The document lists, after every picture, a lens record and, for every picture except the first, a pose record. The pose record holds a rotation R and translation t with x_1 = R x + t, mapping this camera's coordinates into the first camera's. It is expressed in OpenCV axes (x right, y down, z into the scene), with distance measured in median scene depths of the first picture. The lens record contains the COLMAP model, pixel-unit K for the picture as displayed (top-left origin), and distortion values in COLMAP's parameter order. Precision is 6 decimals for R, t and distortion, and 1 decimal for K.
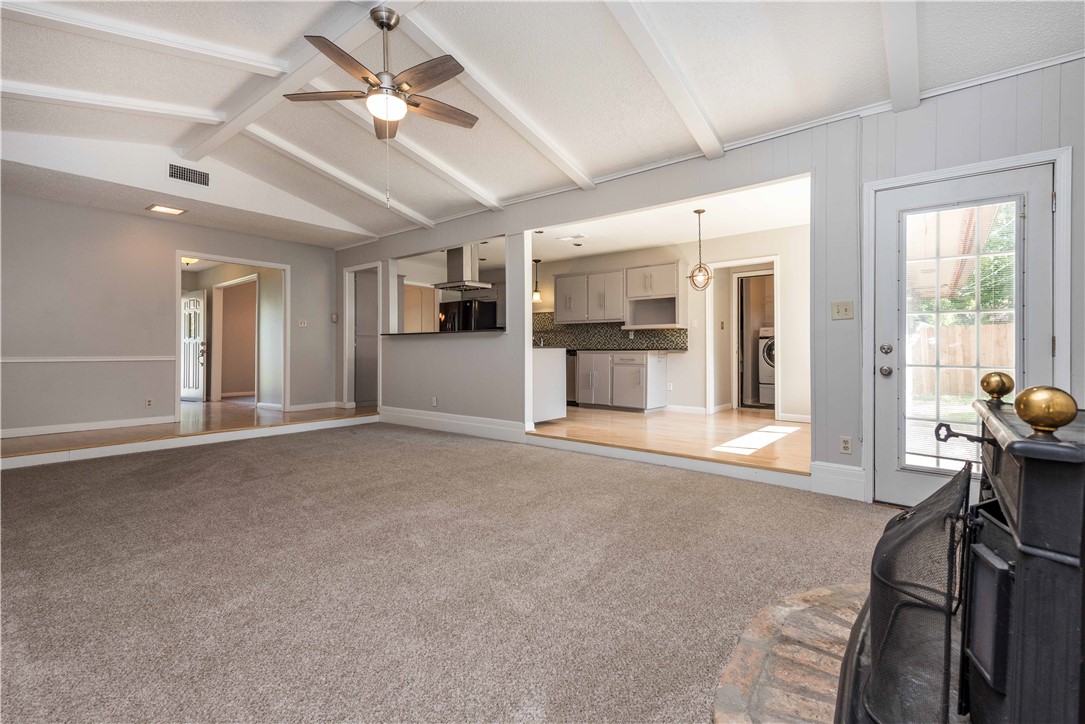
lens RADIAL K [[487.9, 0, 542.2], [0, 487.9, 348.8], [0, 0, 1]] dist [0.001297, 0.000156]
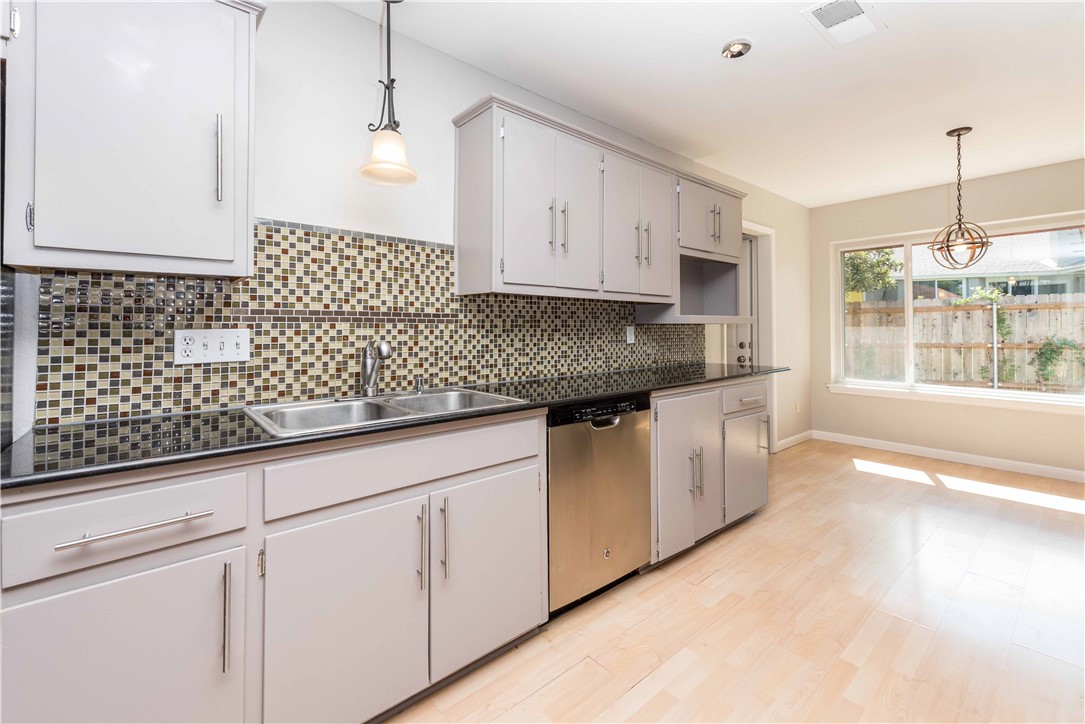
lens RADIAL K [[453.8, 0, 544.9], [0, 453.8, 319.9], [0, 0, 1]] dist [0.000805, -0.000089]
pose [[0.184214, 0.017112, 0.982737, -0.218443], [-0.002619, 0.999853, -0.016919, -0.034936], [-0.982883, 0.000543, 0.184232, 1.016688]]
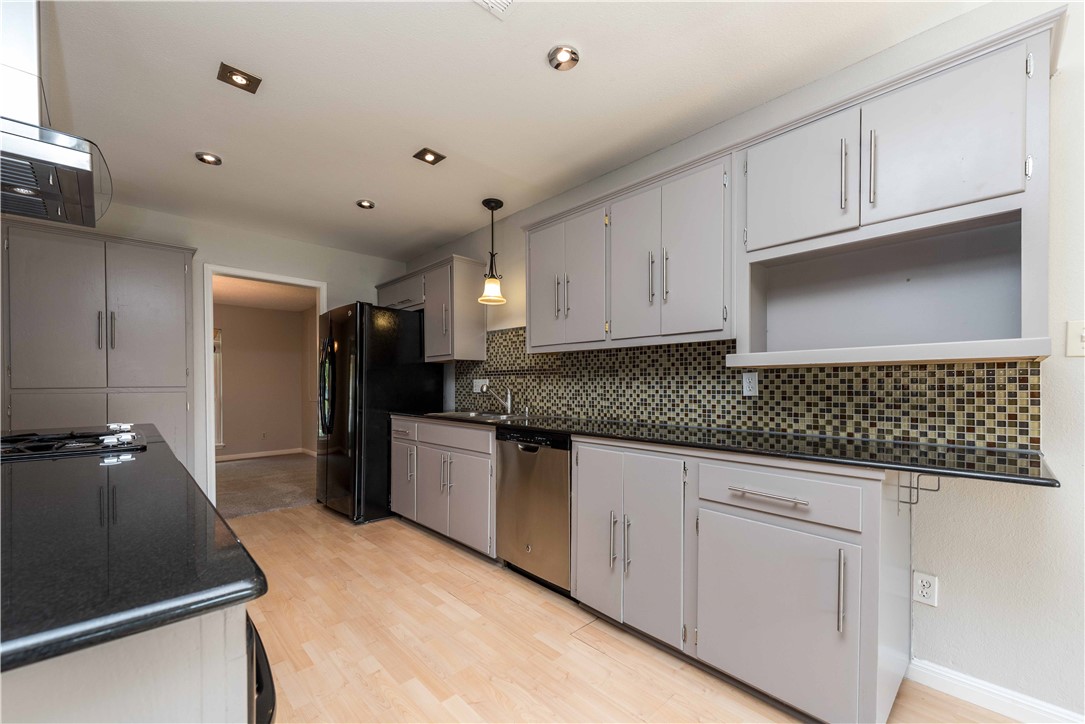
lens RADIAL K [[430.5, 0, 536.2], [0, 430.5, 388.6], [0, 0, 1]] dist [-0.000059, 0.000005]
pose [[0.990901, 0.002411, -0.134570, 0.085667], [-0.000828, 0.999930, 0.011817, -0.029083], [0.134589, -0.011598, 0.990834, 0.721562]]
